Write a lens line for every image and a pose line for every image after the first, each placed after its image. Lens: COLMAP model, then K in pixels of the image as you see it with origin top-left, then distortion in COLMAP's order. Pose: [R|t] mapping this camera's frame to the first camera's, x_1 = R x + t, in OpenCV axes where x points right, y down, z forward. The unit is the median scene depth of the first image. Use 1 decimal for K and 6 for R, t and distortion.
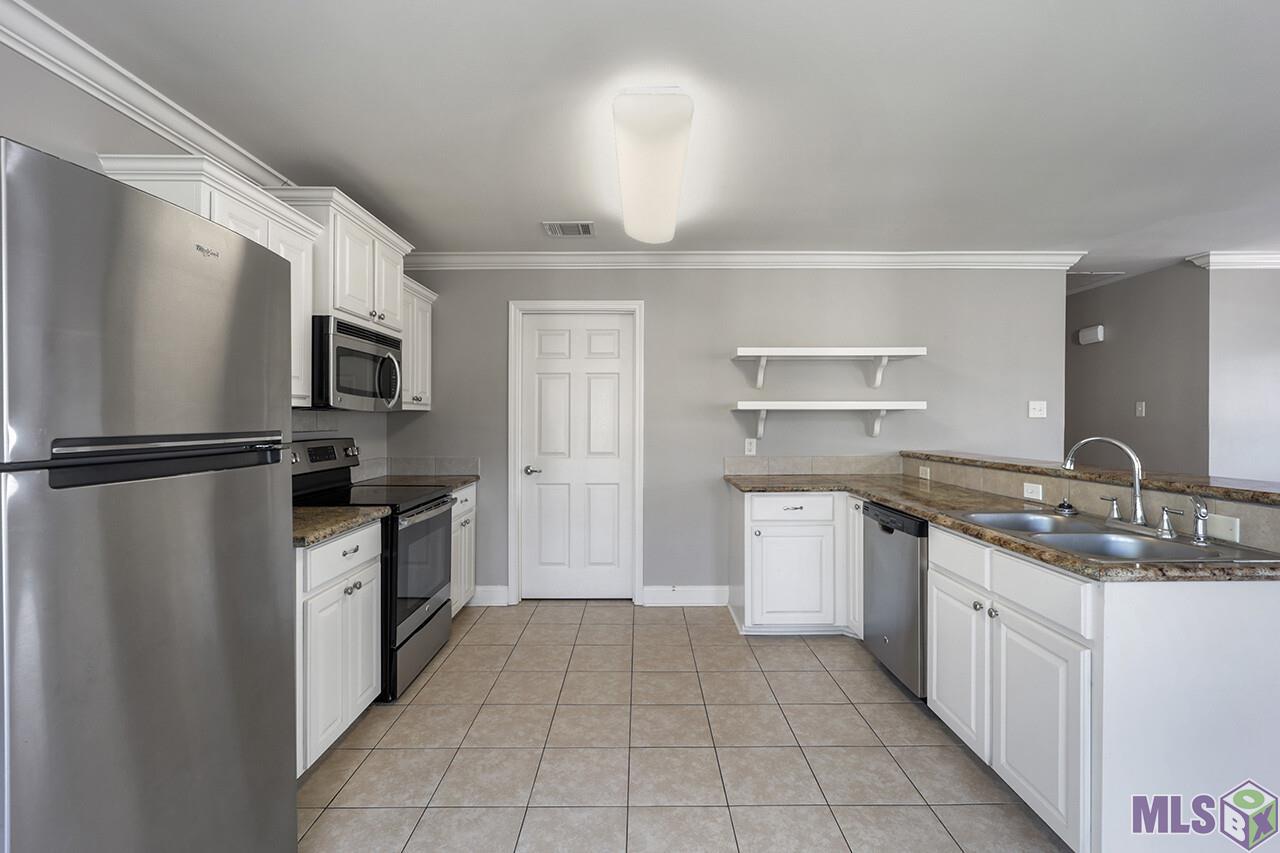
lens RADIAL K [[554.5, 0, 643.9], [0, 554.5, 421.4], [0, 0, 1]] dist [-0.001126, -0.000240]
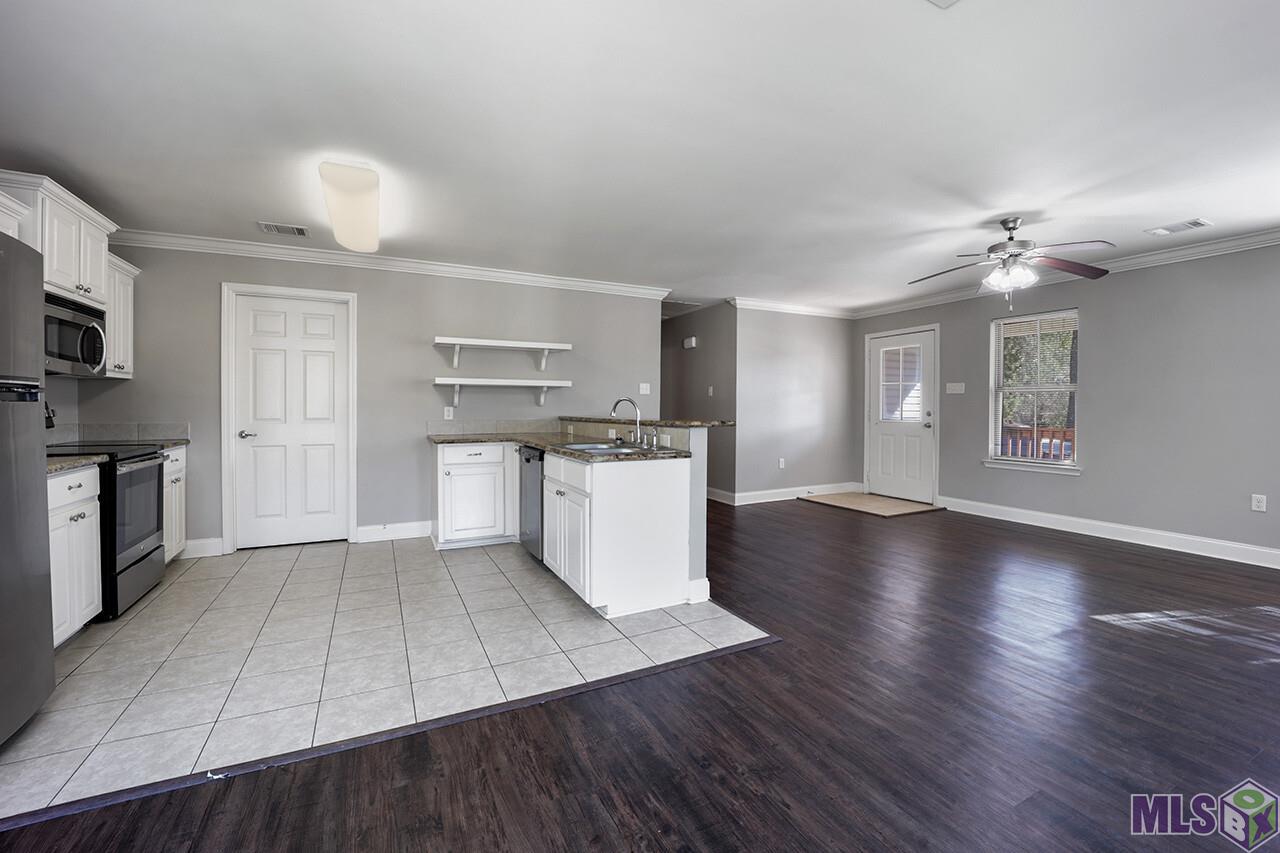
lens RADIAL K [[527.9, 0, 638.4], [0, 527.9, 416.8], [0, 0, 1]] dist [-0.023254, -0.000308]
pose [[0.897310, -0.003367, 0.441389, 0.055554], [-0.003817, 0.999874, 0.015386, 0.040023], [-0.441385, -0.015491, 0.897184, -0.368614]]
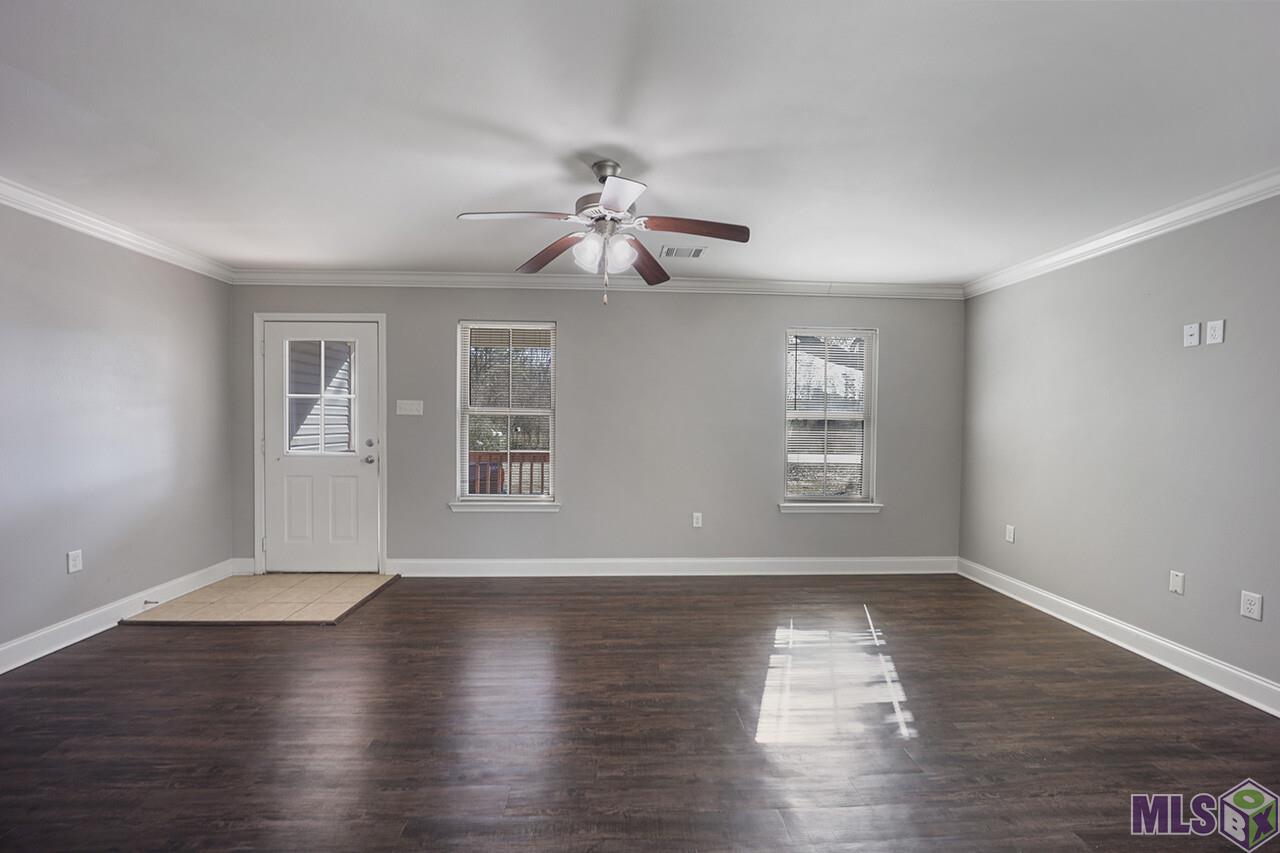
lens RADIAL K [[518.4, 0, 640.2], [0, 518.4, 430.4], [0, 0, 1]] dist [-0.025796, -0.000068]
pose [[-0.054867, -0.016531, 0.998357, 0.514439], [-0.006541, 0.999847, 0.016196, -0.002070], [-0.998472, -0.005642, -0.054966, 0.261000]]
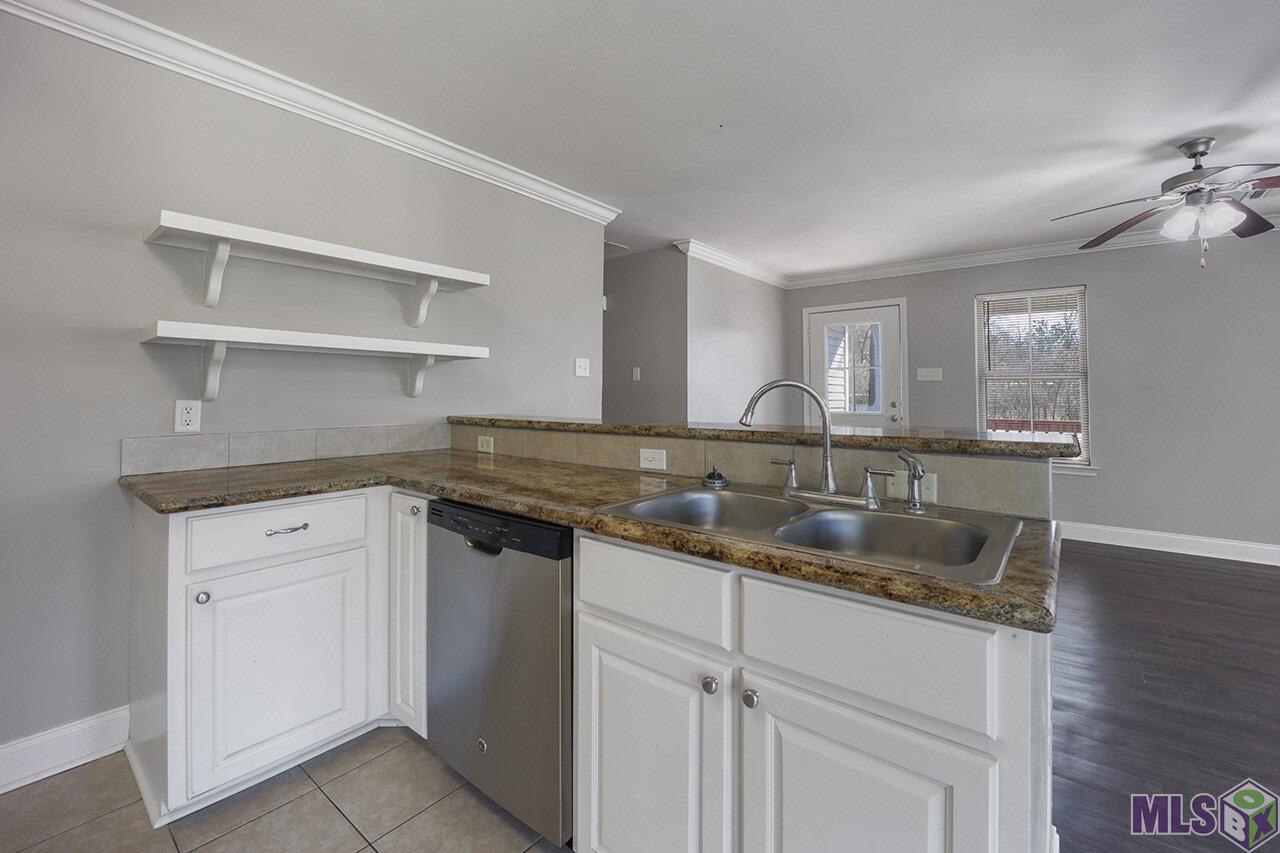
lens RADIAL K [[540.5, 0, 636.0], [0, 540.5, 379.7], [0, 0, 1]] dist [-0.021850, -0.000215]
pose [[0.633863, 0.026130, 0.773004, 0.086255], [-0.003208, 0.999509, -0.031156, 0.031531], [-0.773438, 0.017269, 0.633636, 0.432068]]
